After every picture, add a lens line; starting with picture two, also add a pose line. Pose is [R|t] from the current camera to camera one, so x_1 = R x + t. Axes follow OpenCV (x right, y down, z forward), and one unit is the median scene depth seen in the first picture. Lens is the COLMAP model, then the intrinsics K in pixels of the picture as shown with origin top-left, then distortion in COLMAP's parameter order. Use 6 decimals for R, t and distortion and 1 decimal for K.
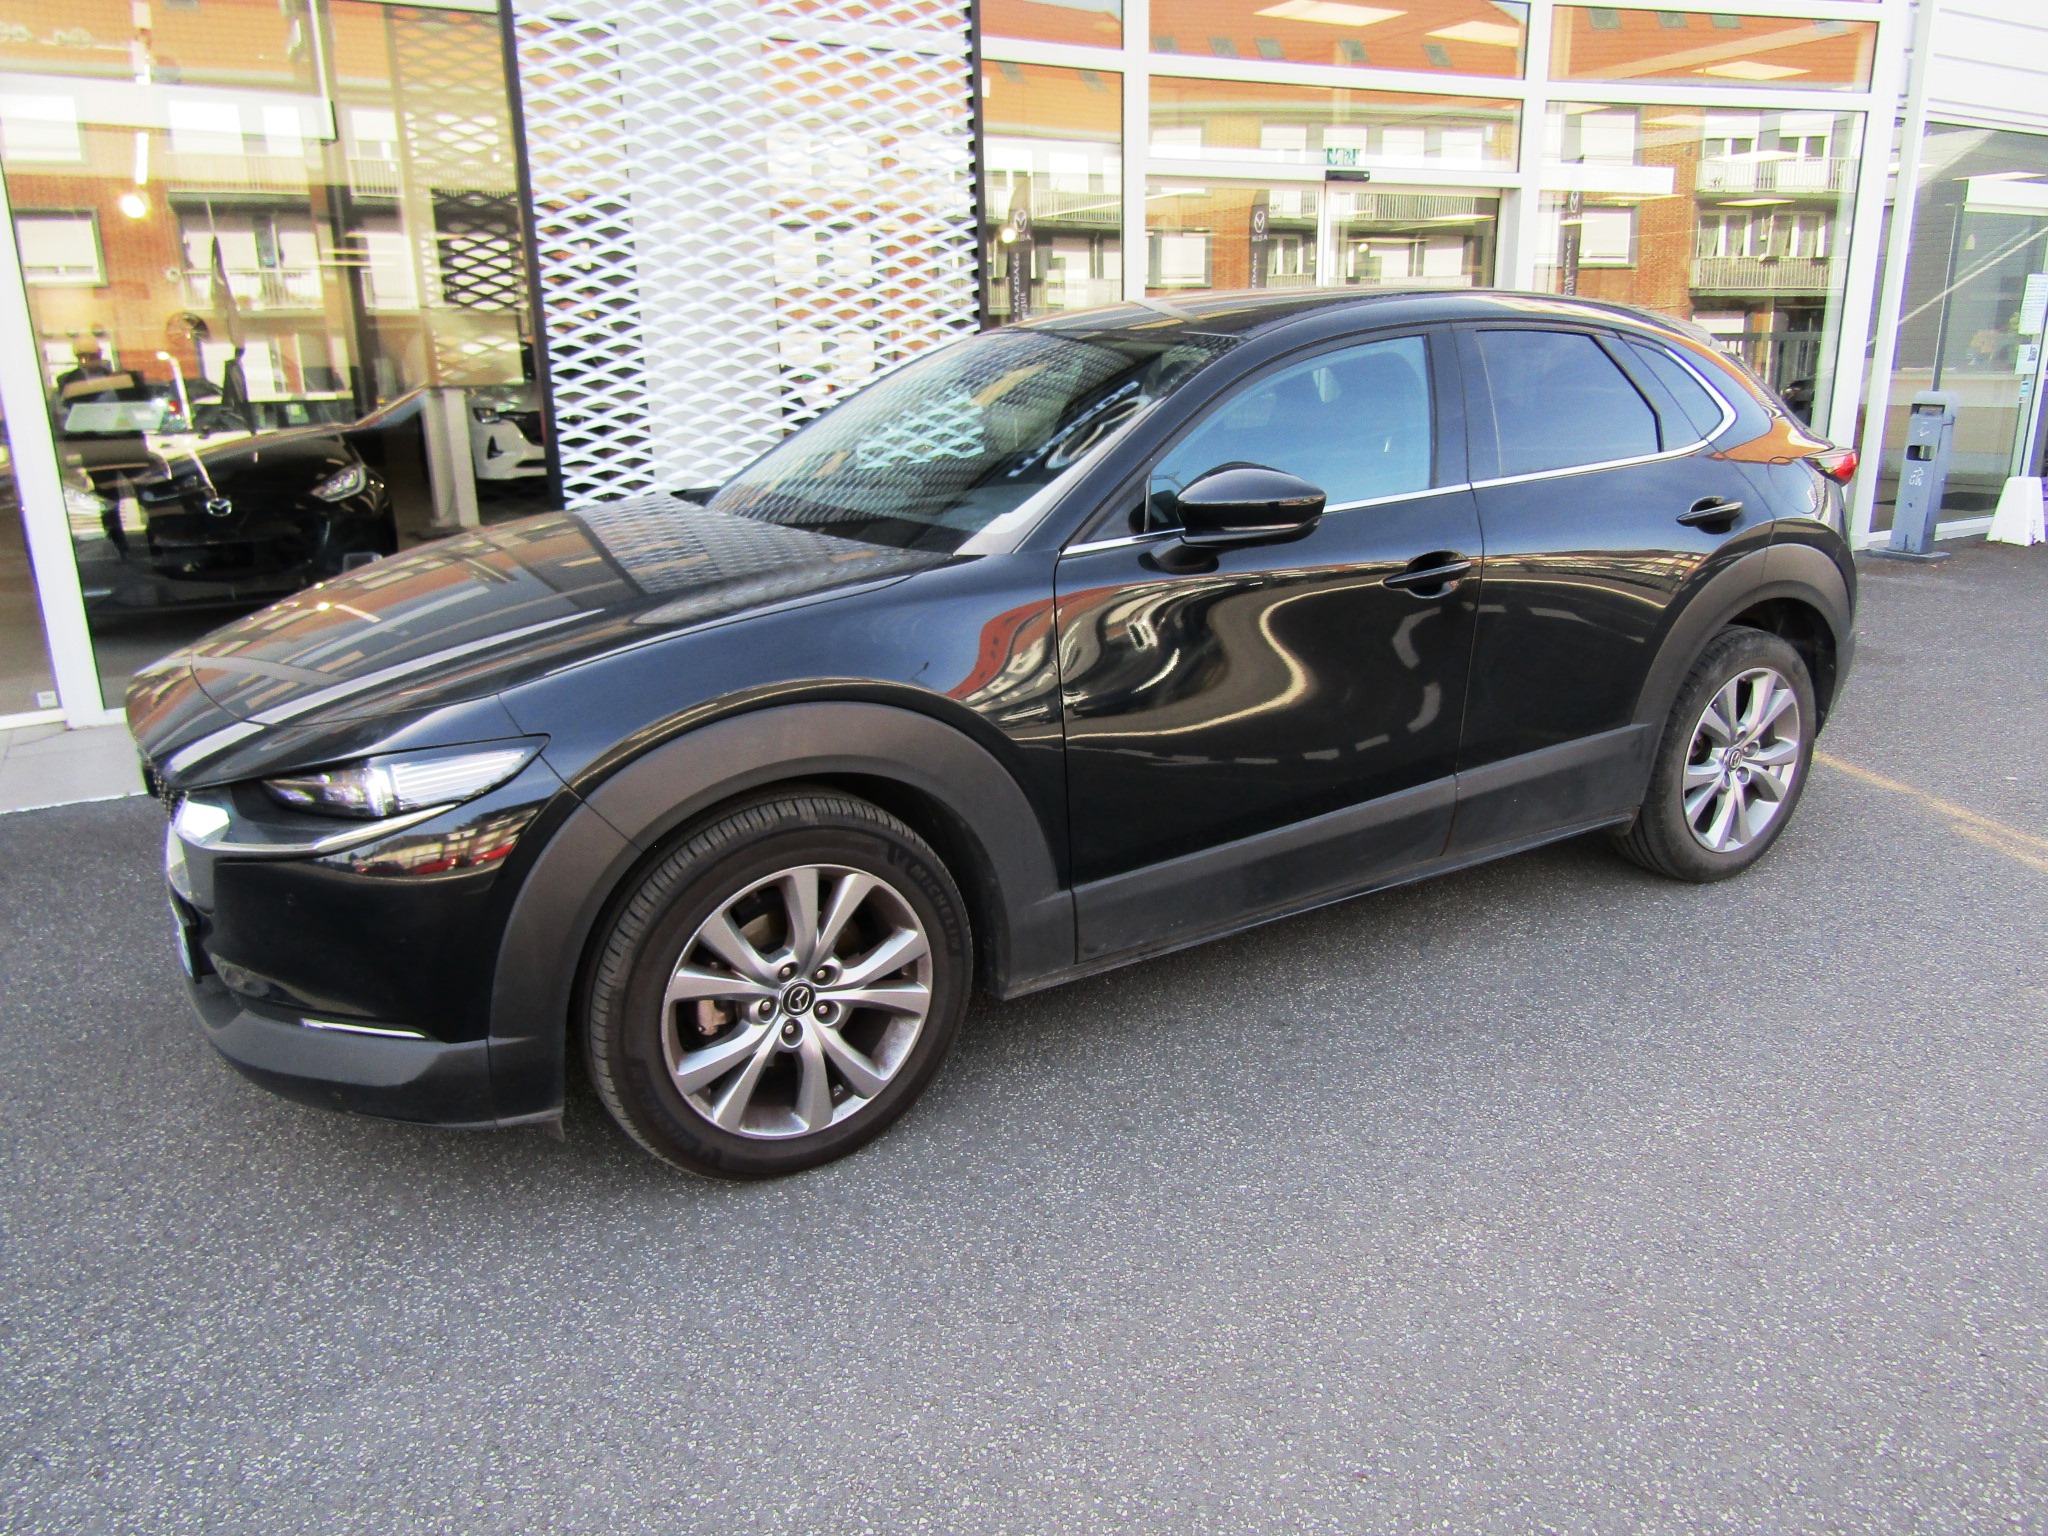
lens RADIAL K [[1415.8, 0, 1013.6], [0, 1415.8, 759.2], [0, 0, 1]] dist [-0.007153, 0.000835]
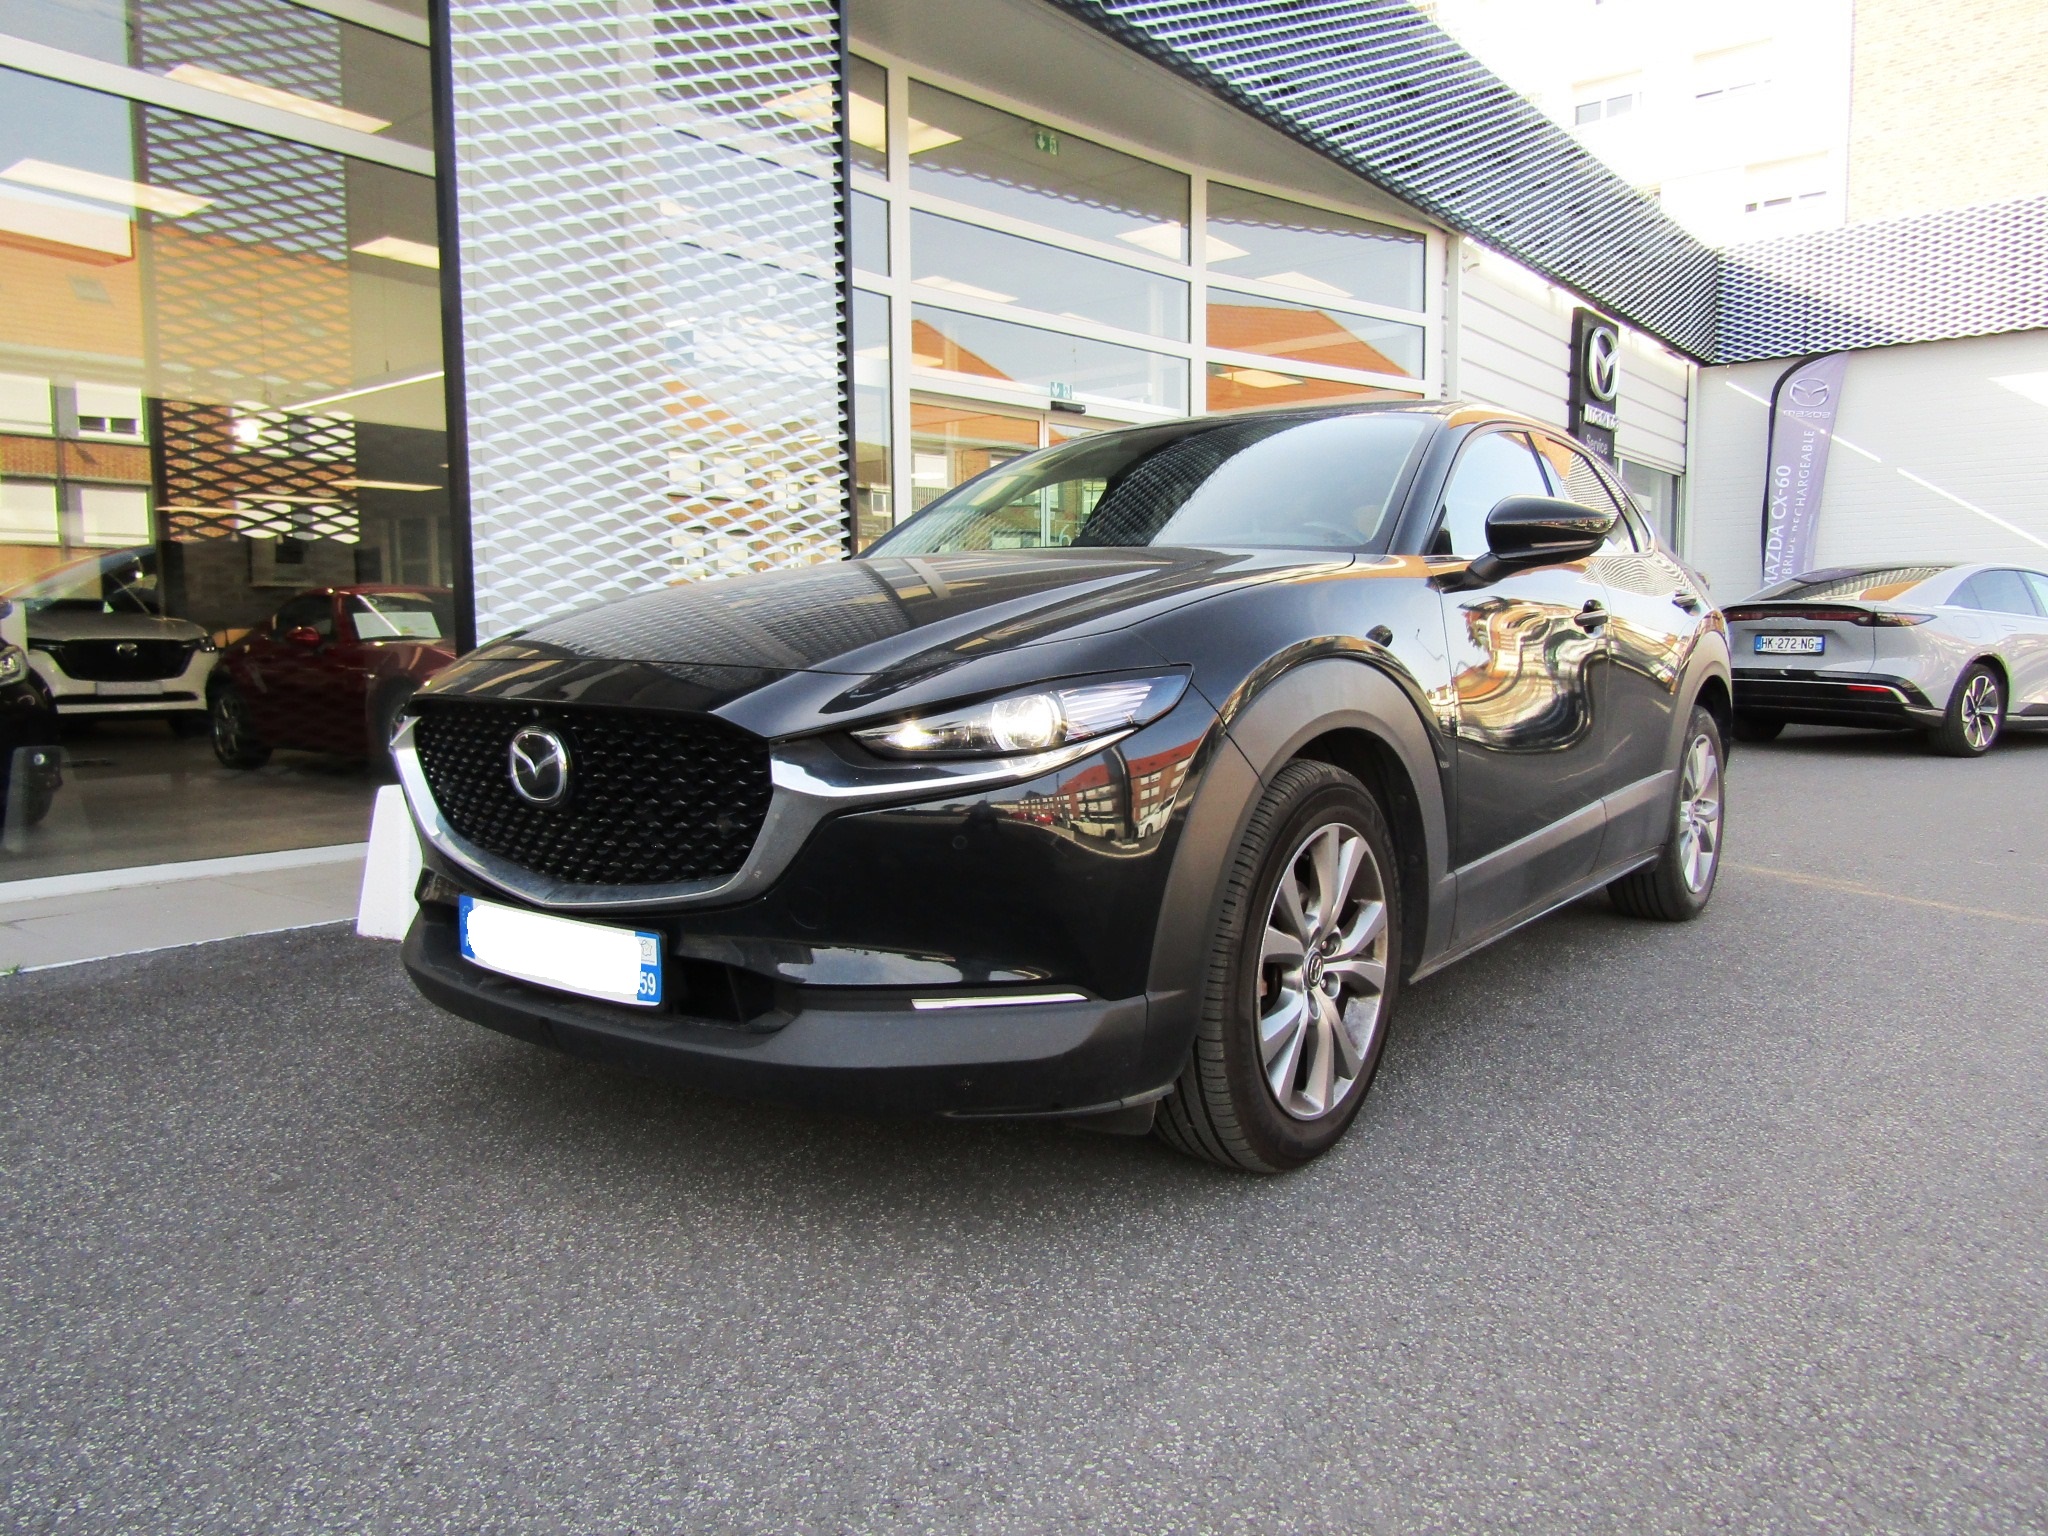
lens RADIAL K [[1415.8, 0, 1013.6], [0, 1415.8, 759.2], [0, 0, 1]] dist [-0.007153, 0.000835]
pose [[0.935508, -0.019566, 0.352764, -0.682386], [0.087189, 0.980369, -0.176845, 0.179786], [-0.342379, 0.196197, 0.918849, 0.138409]]
